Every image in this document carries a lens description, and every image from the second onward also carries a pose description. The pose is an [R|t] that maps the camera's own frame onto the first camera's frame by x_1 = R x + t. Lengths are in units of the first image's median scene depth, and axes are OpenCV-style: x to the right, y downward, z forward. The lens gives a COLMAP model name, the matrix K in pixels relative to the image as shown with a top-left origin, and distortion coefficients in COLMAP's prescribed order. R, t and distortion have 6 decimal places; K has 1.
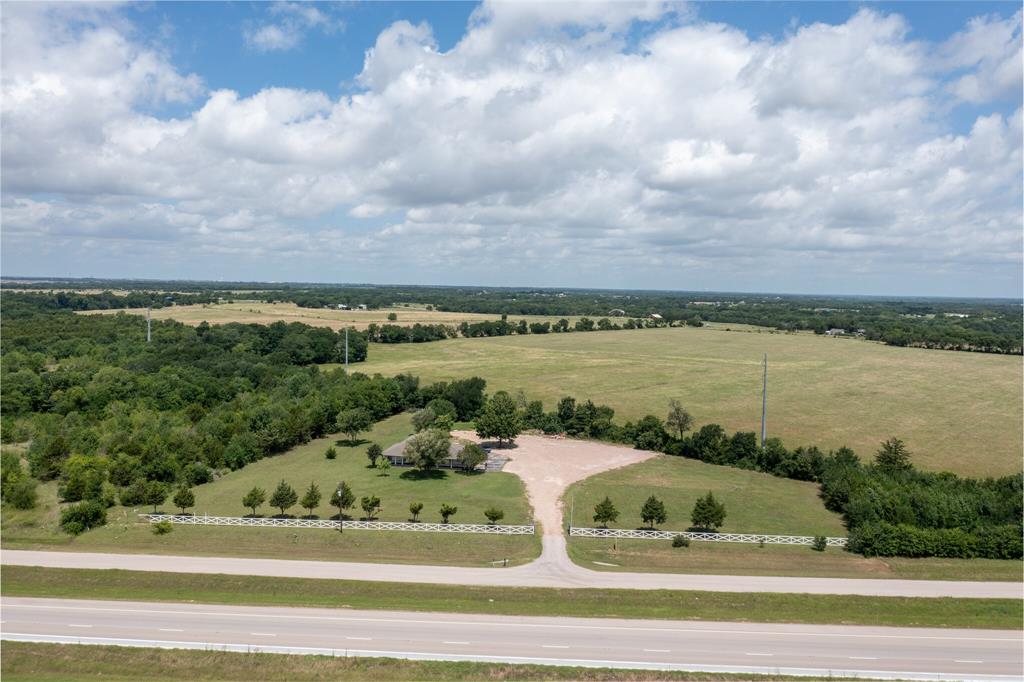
lens RADIAL K [[811.5, 0, 511.6], [0, 811.5, 306.3], [0, 0, 1]] dist [-0.030700, 0.000290]
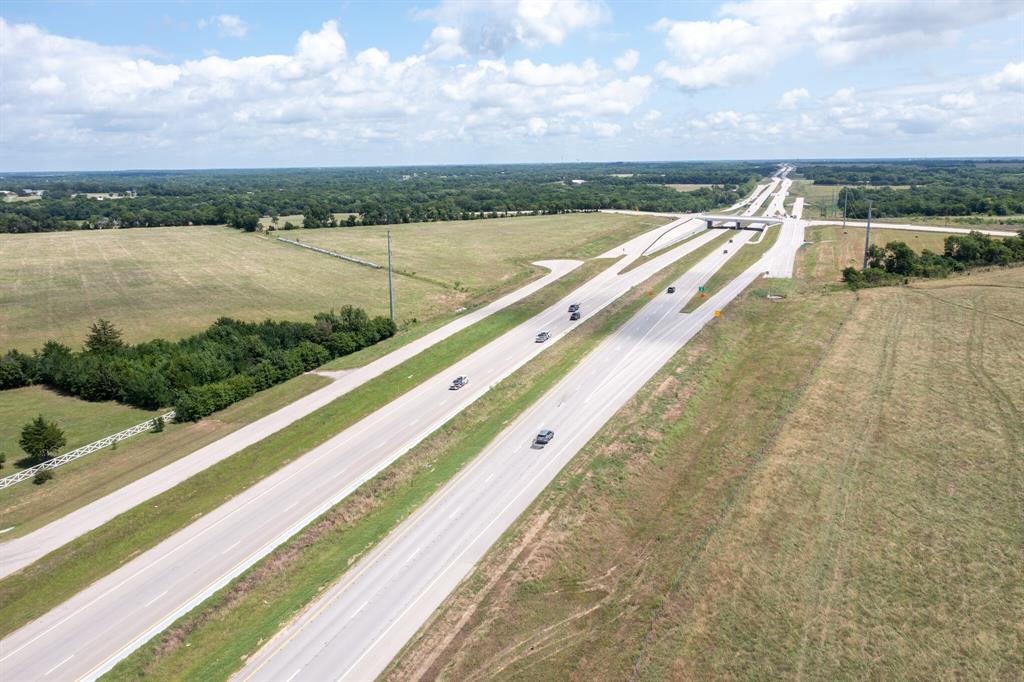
lens RADIAL K [[794.6, 0, 511.5], [0, 794.6, 377.5], [0, 0, 1]] dist [-0.012200, 0.003157]
pose [[0.284113, -0.277218, 0.917840, -0.313144], [0.045507, 0.960109, 0.275898, -0.019184], [-0.957710, -0.036618, 0.285395, 0.212502]]
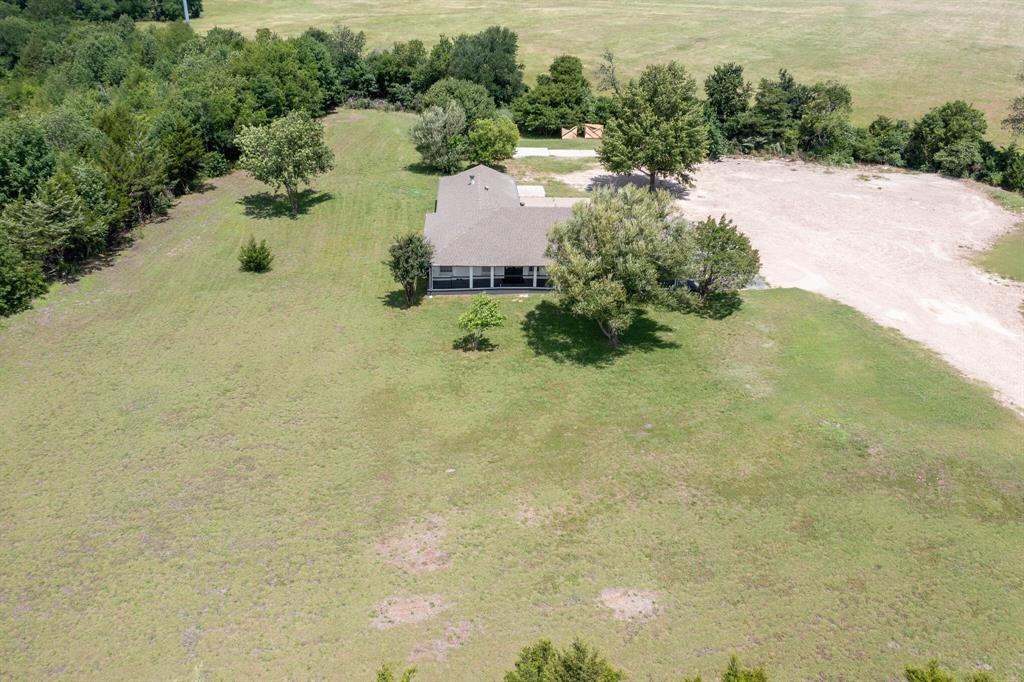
lens RADIAL K [[805.0, 0, 512.0], [0, 805.0, 341.0], [0, 0, 1]] dist [-0.014065, 0.003516]
pose [[0.979152, -0.095291, 0.179388, -0.204548], [0.009003, 0.902625, 0.430334, 0.074806], [-0.202927, -0.419747, 0.884665, 0.742408]]
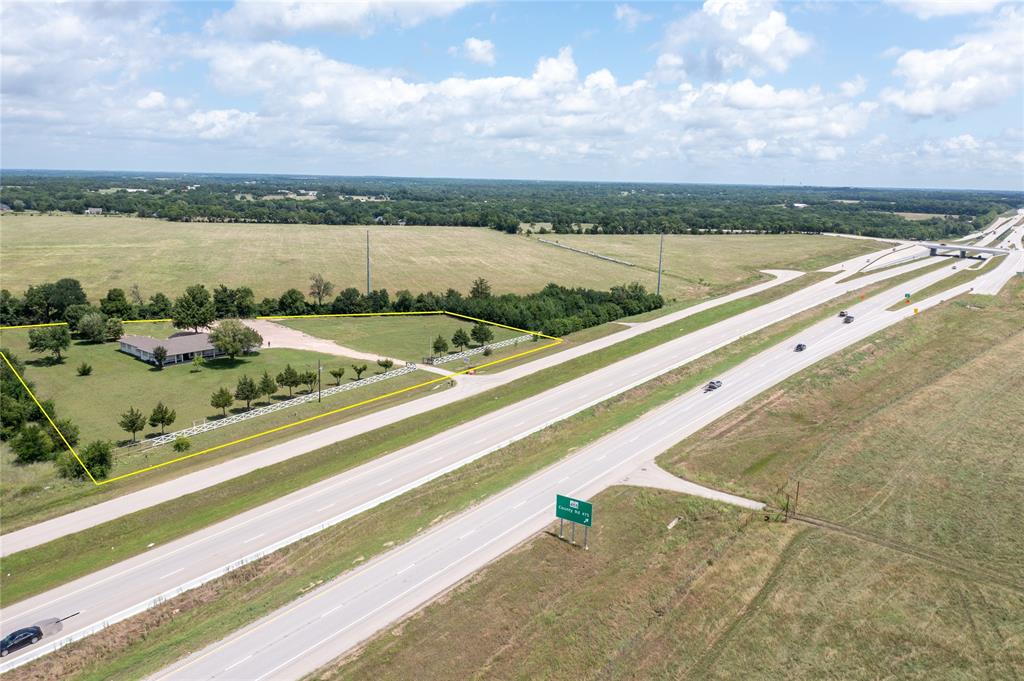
lens RADIAL K [[805.0, 0, 512.0], [0, 805.0, 340.5], [0, 0, 1]] dist [-0.014065, 0.003516]
pose [[0.519729, -0.180962, 0.834946, -0.833082], [0.011660, 0.978721, 0.204865, -0.039386], [-0.854251, -0.096739, 0.510780, 0.126116]]
